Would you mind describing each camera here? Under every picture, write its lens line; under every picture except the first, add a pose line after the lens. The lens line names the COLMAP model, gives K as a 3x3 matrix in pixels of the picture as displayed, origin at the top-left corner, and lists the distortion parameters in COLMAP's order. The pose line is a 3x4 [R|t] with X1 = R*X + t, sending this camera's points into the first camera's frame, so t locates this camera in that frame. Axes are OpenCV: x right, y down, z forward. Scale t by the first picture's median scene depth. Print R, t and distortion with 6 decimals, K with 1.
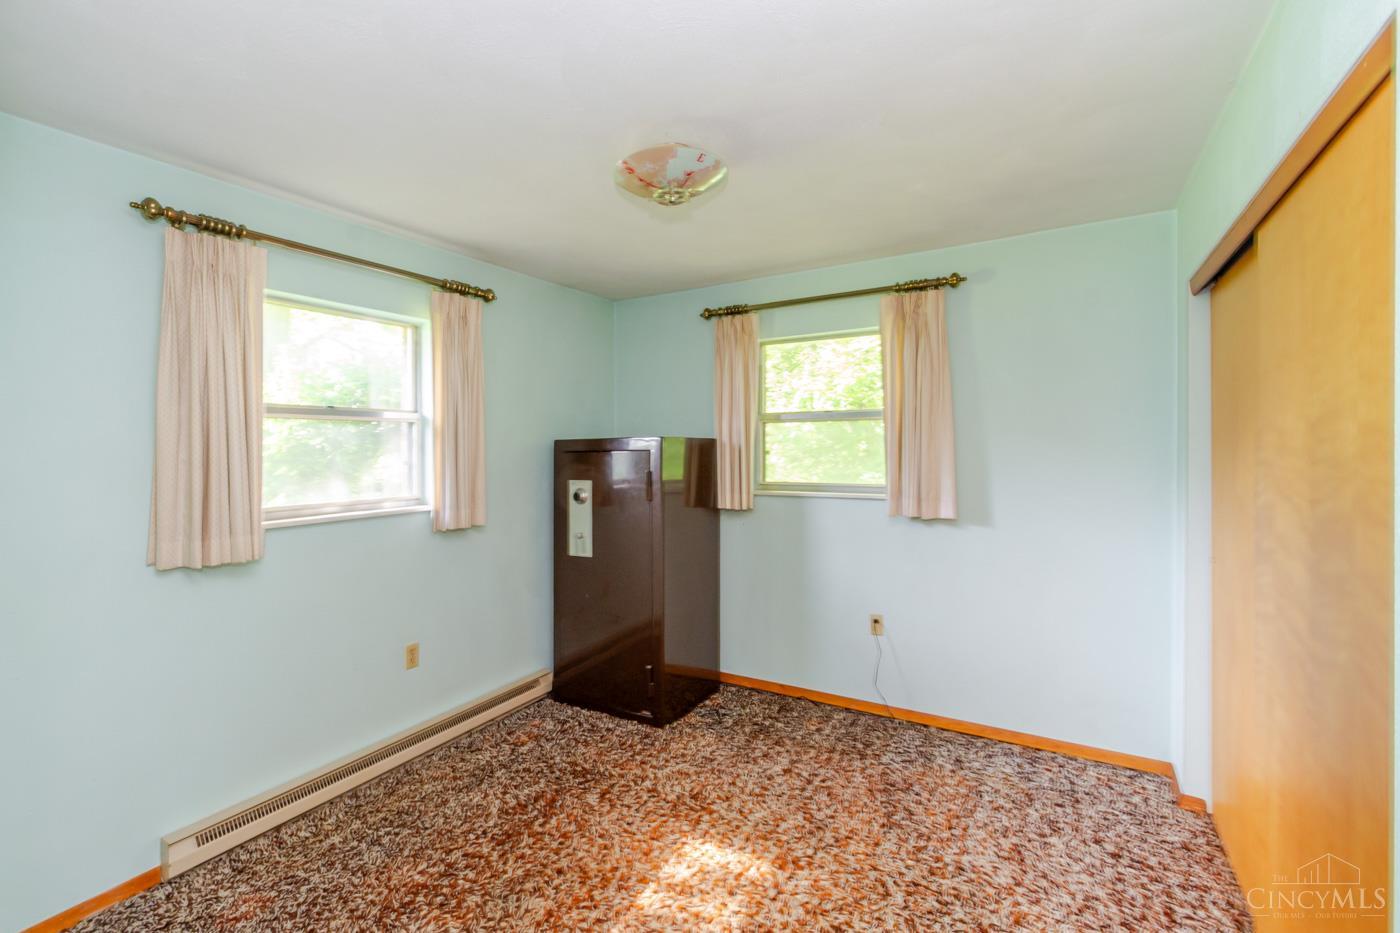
lens RADIAL K [[628.4, 0, 683.7], [0, 628.4, 453.8], [0, 0, 1]] dist [0.002437, -0.000062]
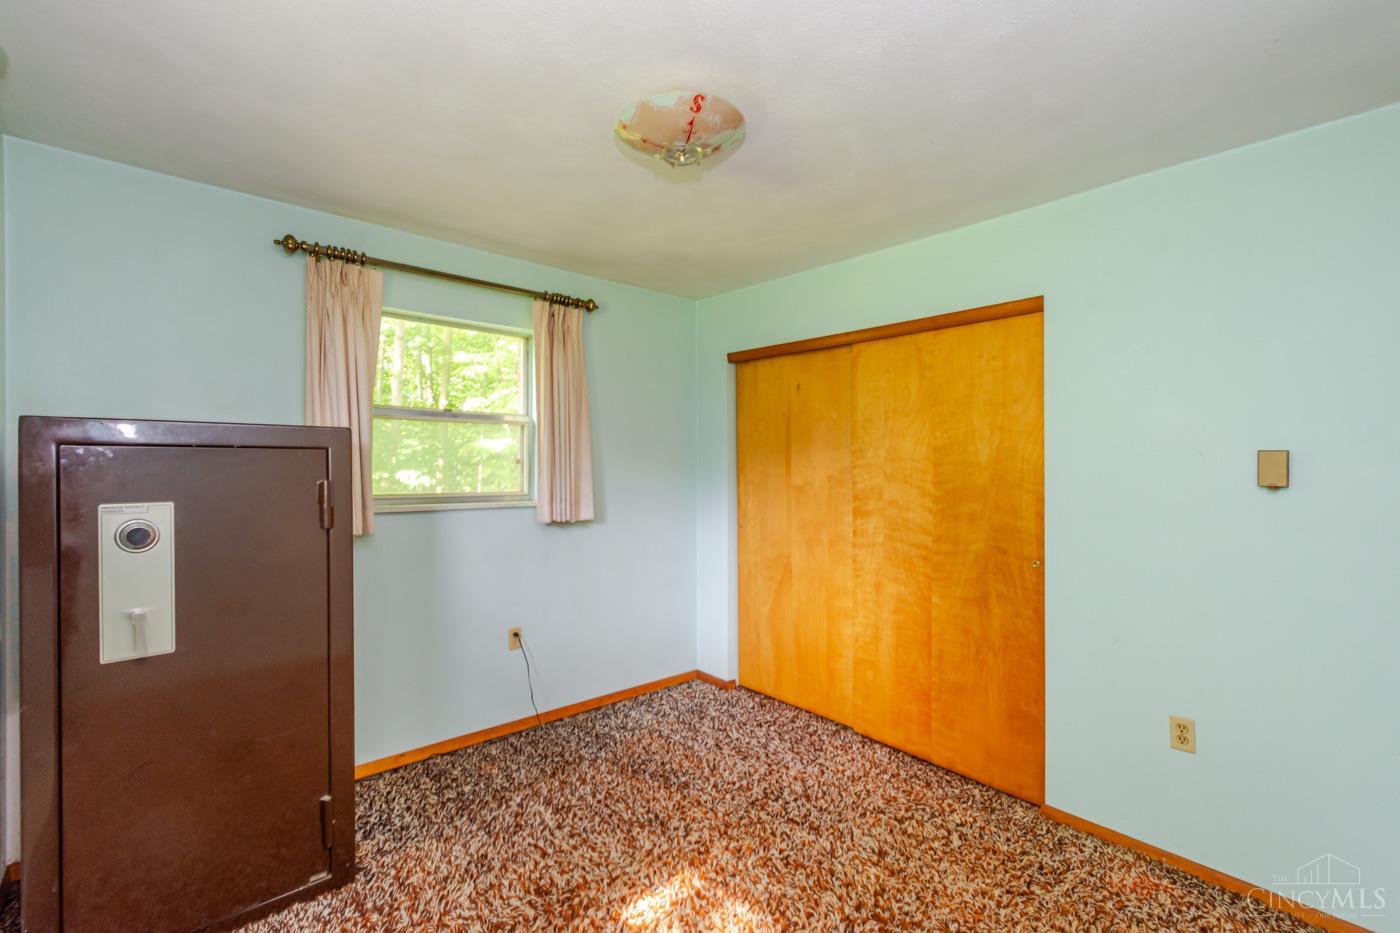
lens RADIAL K [[614.0, 0, 700.0], [0, 614.0, 466.5], [0, 0, 1]] dist [-0.001580, -0.000269]
pose [[0.299033, 0.008355, 0.954206, -0.527493], [0.000501, 0.999960, -0.008913, 0.018915], [-0.954243, 0.003143, 0.299017, 0.470981]]
